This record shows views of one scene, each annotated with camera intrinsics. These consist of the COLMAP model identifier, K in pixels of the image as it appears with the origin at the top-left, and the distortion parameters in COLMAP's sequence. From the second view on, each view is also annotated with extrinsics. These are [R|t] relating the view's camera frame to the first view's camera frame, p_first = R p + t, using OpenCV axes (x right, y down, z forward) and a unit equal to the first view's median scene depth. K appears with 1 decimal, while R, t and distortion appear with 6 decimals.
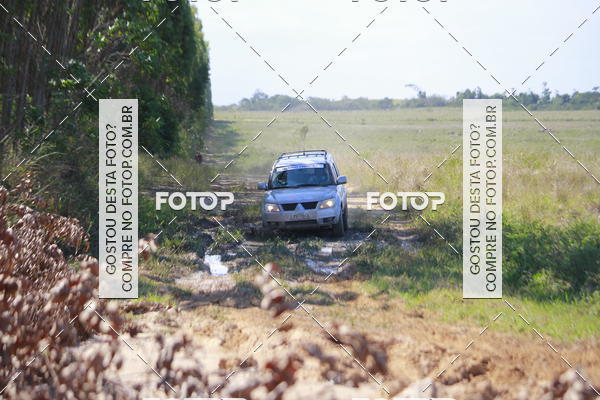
lens RADIAL K [[3155.4, 0, 300.0], [0, 3155.4, 200.0], [0, 0, 1]] dist [0.594325, 7.847978]
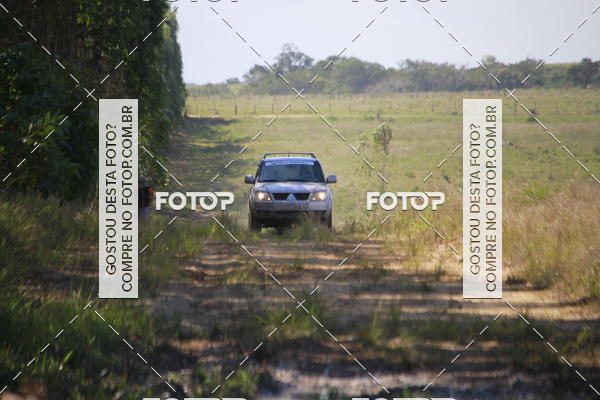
lens RADIAL K [[2815.7, 0, 300.0], [0, 2815.7, 200.0], [0, 0, 1]] dist [0.438087, 2.686465]
pose [[0.999866, -0.015949, 0.003558, -0.013401], [0.015935, 0.999866, 0.003858, -0.015277], [-0.003619, -0.003801, 0.999986, 0.613103]]
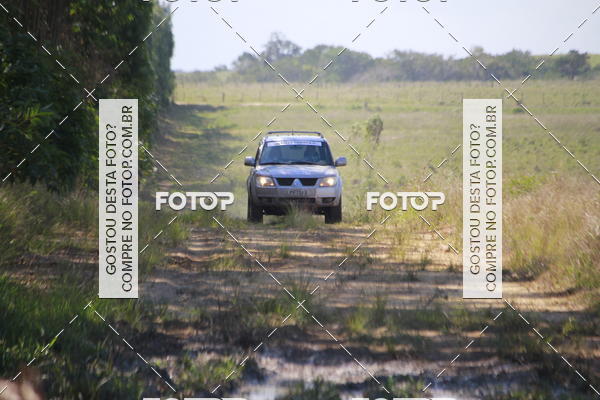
lens RADIAL K [[3155.4, 0, 300.0], [0, 3155.4, 200.0], [0, 0, 1]] dist [0.594325, 7.847978]
pose [[0.999993, -0.003417, 0.001323, -0.010753], [0.003406, 0.999959, 0.008424, -0.015752], [-0.001351, -0.008419, 0.999964, 0.564729]]
